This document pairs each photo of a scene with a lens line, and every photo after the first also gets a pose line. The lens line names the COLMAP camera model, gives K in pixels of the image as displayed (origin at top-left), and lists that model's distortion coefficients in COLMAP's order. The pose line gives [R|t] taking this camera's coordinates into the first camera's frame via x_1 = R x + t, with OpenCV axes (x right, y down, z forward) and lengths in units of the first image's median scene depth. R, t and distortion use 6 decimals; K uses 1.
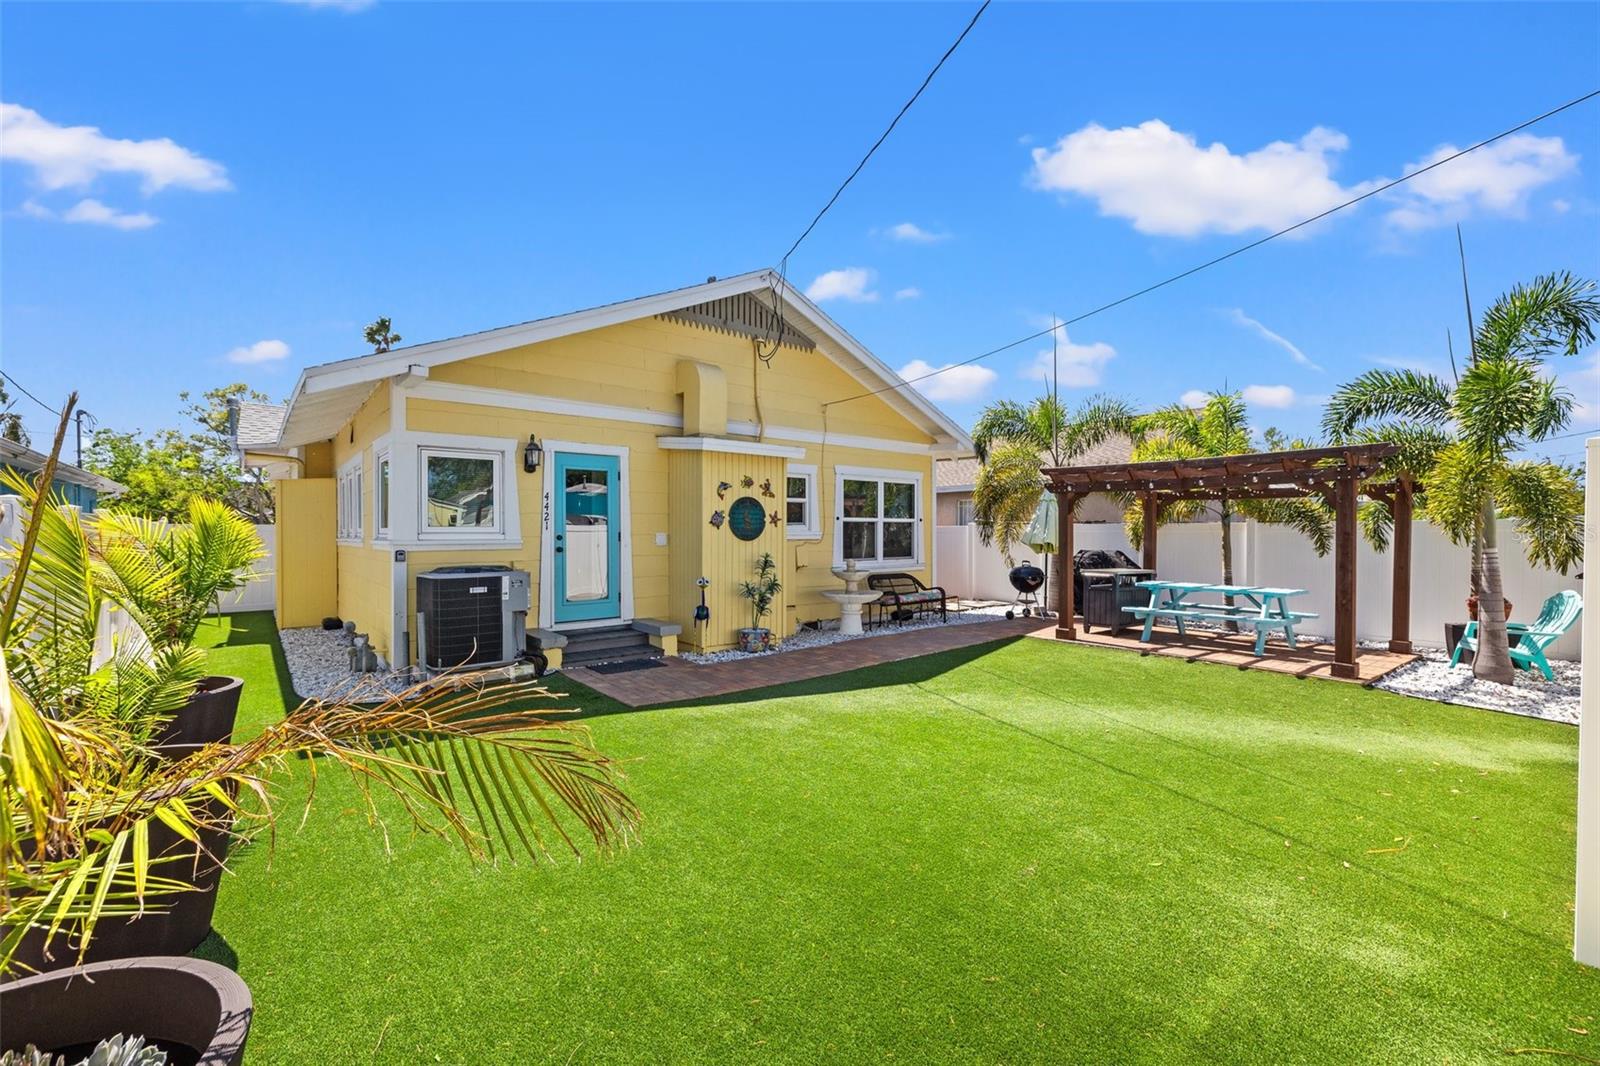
lens RADIAL K [[665.8, 0, 793.9], [0, 665.8, 542.3], [0, 0, 1]] dist [0.001638, 0.000105]
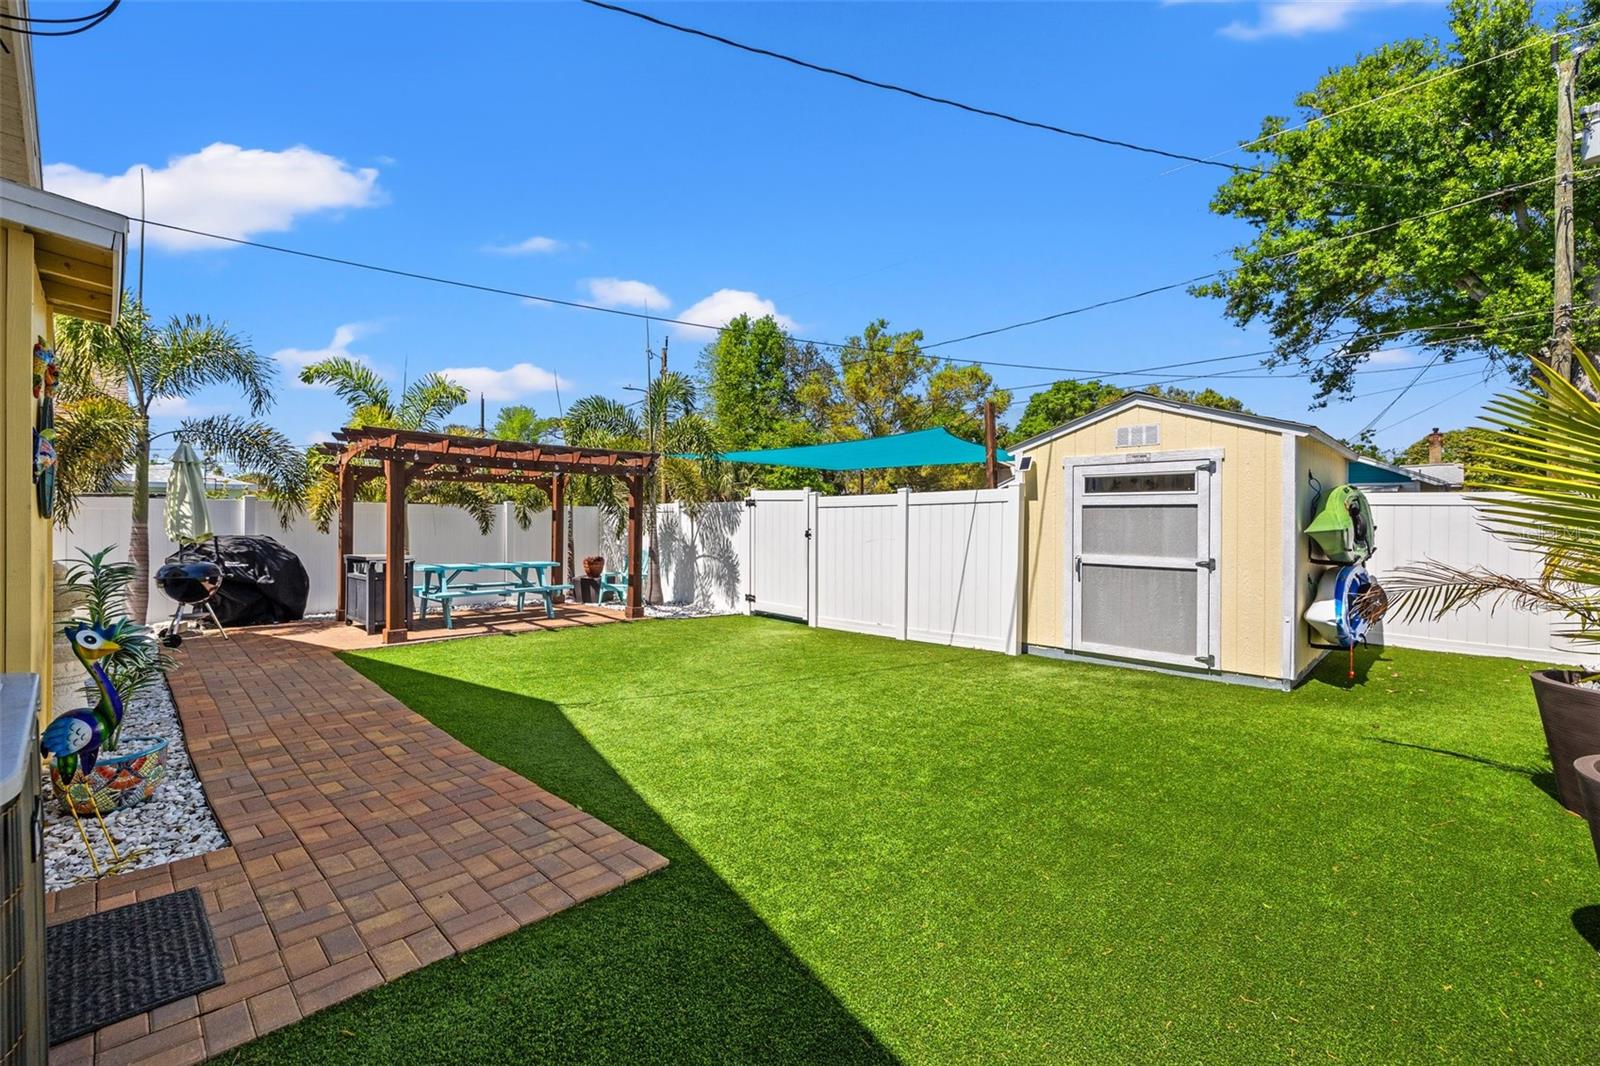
lens RADIAL K [[691.7, 0, 786.6], [0, 691.7, 532.7], [0, 0, 1]] dist [0.002196, 0.000168]
pose [[-0.146136, -0.019608, 0.989070, -0.566244], [0.006441, 0.999763, 0.020772, -0.002951], [-0.989243, 0.009406, -0.145975, 0.742232]]
